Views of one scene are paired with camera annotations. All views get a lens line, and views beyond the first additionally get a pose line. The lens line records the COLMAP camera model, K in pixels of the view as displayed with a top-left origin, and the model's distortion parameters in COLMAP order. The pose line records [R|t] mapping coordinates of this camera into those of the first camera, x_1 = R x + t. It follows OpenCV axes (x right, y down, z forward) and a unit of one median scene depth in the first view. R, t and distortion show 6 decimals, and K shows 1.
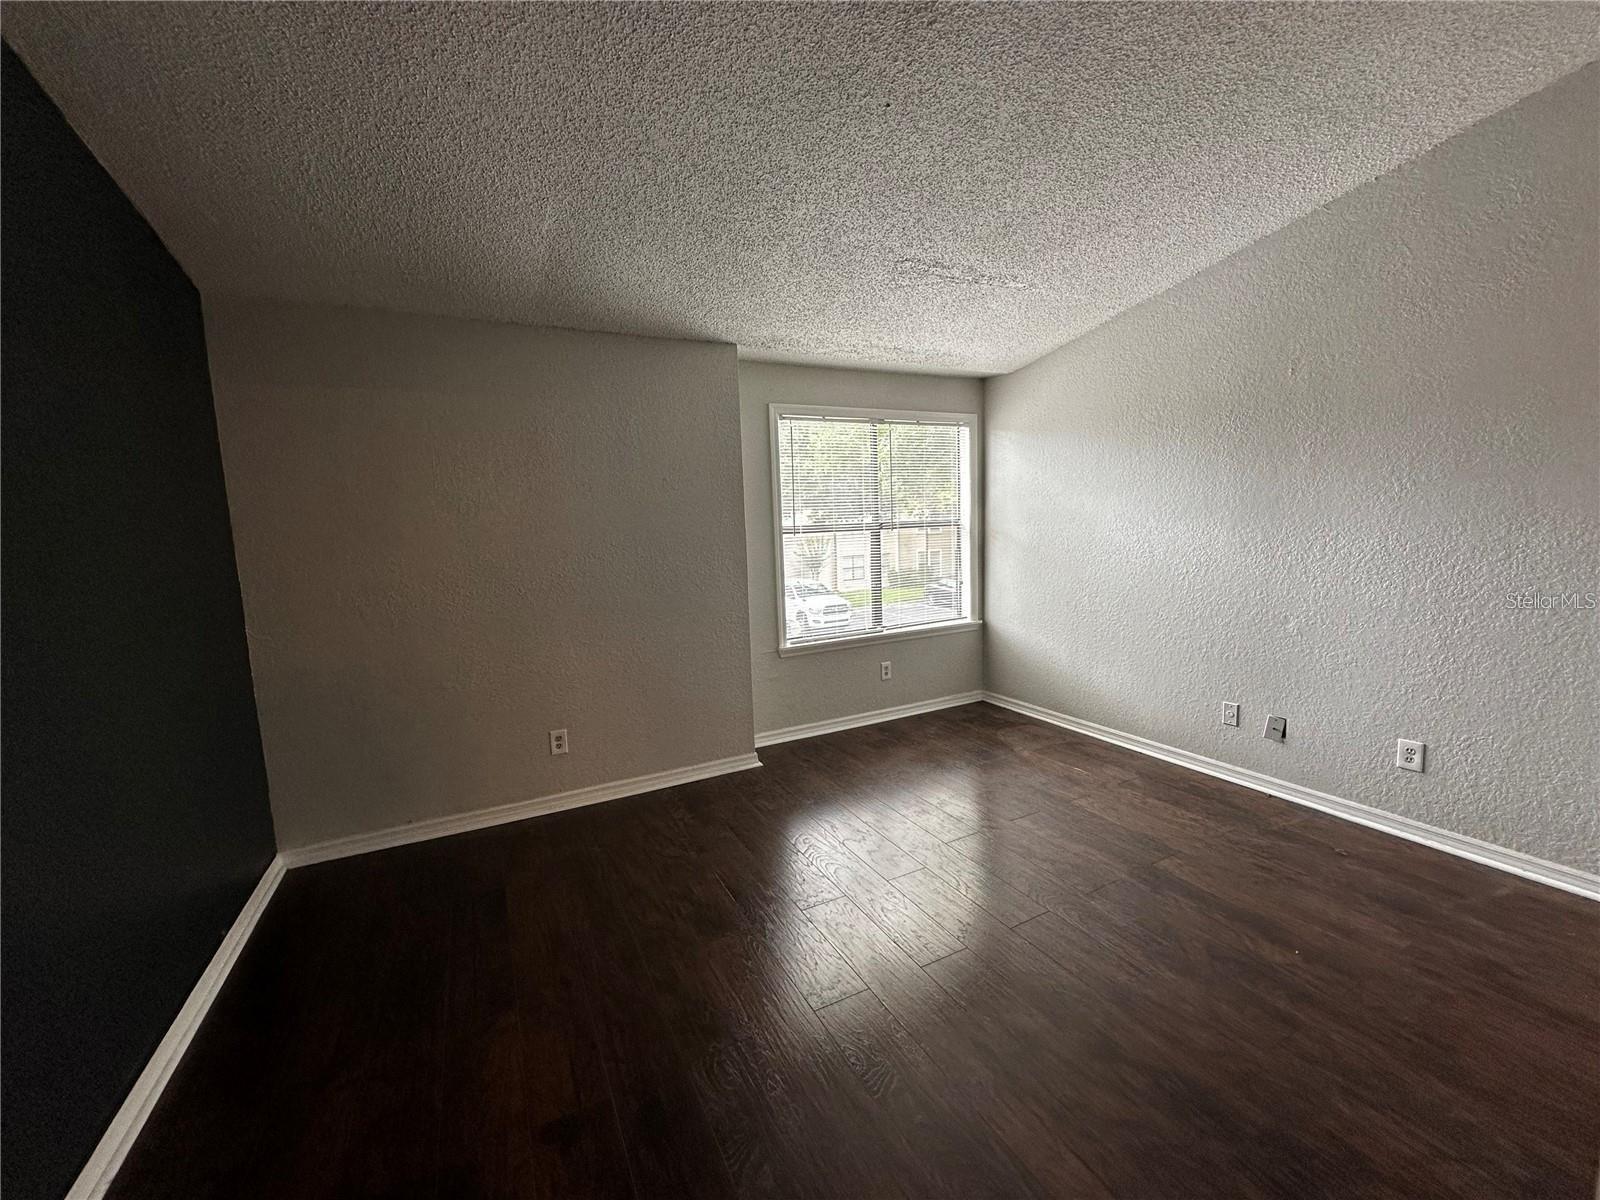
lens RADIAL K [[637.2, 0, 800.0], [0, 637.2, 600.3], [0, 0, 1]] dist [-0.002747, 0.000894]
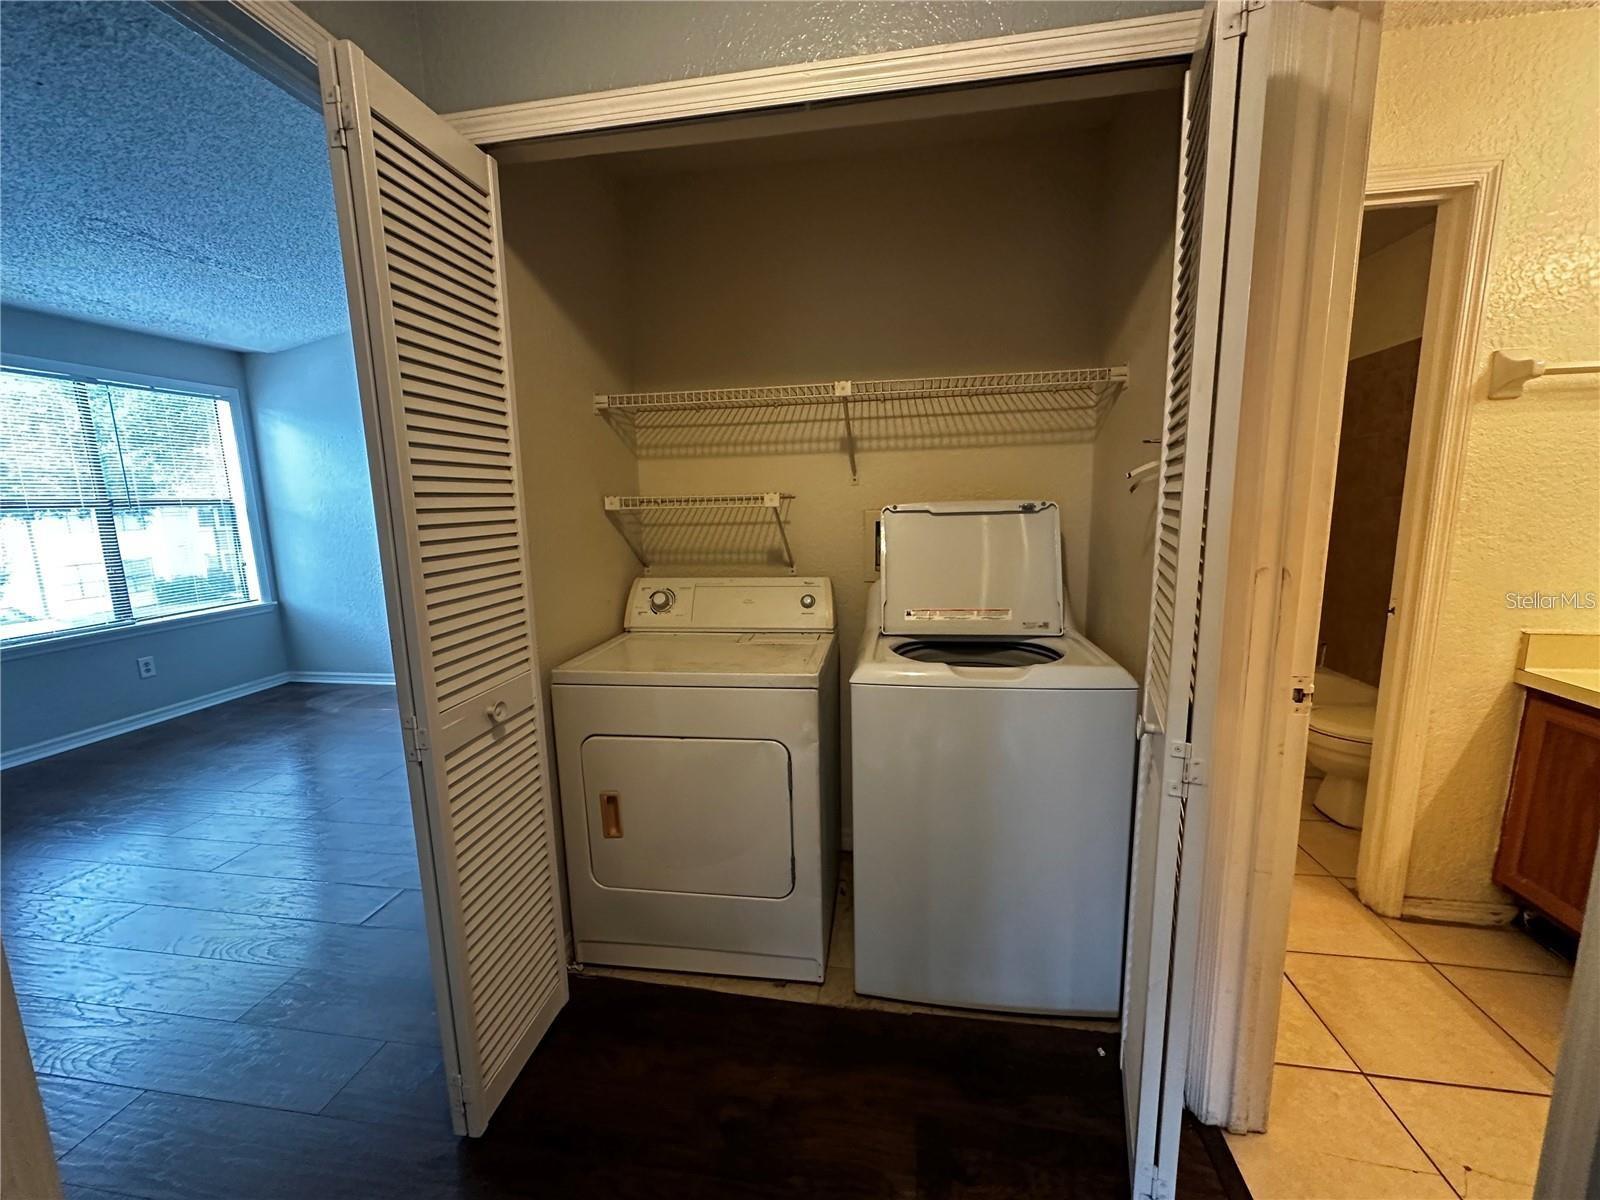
lens RADIAL K [[637.2, 0, 803.1], [0, 637.2, 598.1], [0, 0, 1]] dist [-0.002747, 0.000894]
pose [[0.594078, -0.104040, 0.797651, -0.027541], [0.103561, 0.993241, 0.052421, 0.103087], [-0.797713, 0.051463, 0.600837, -0.418342]]
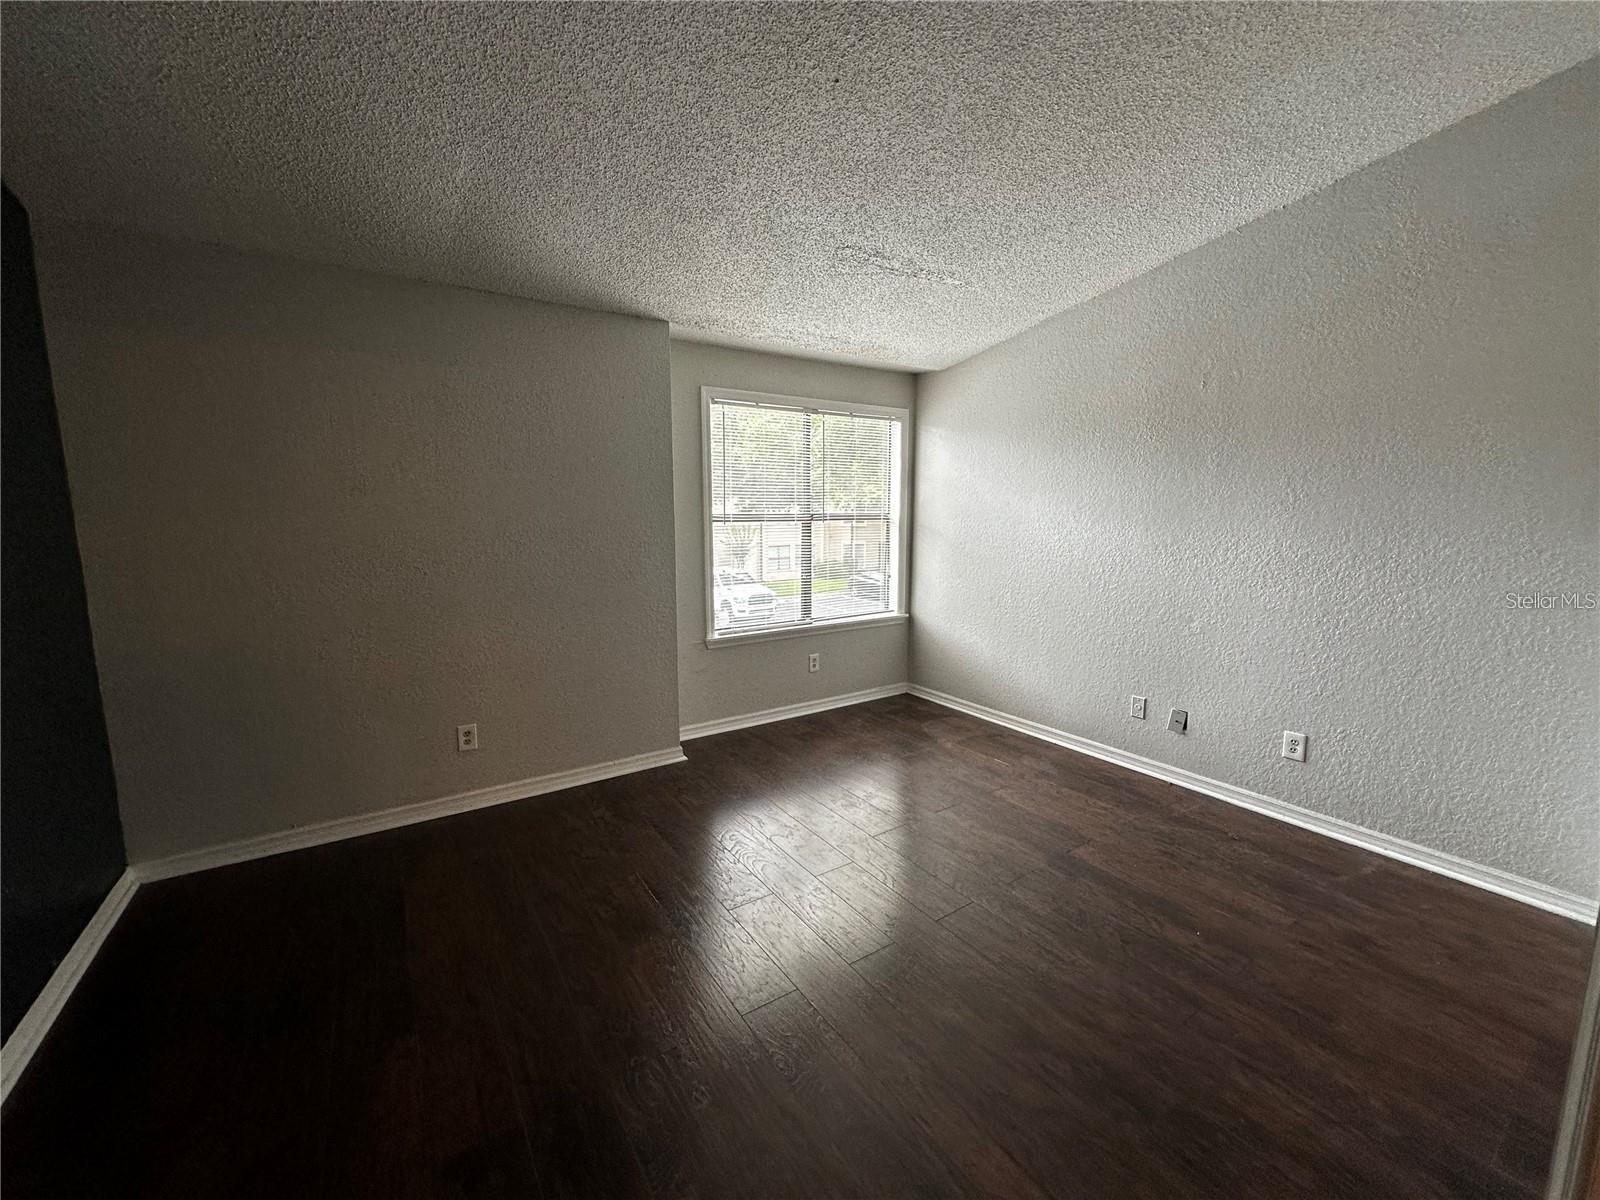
lens RADIAL K [[637.2, 0, 799.2], [0, 637.2, 600.1], [0, 0, 1]] dist [-0.002747, 0.000894]
pose [[0.992873, 0.019684, 0.117537, -0.011096], [-0.021523, 0.999665, 0.014391, -0.002558], [-0.117214, -0.016818, 0.992964, 0.024536]]
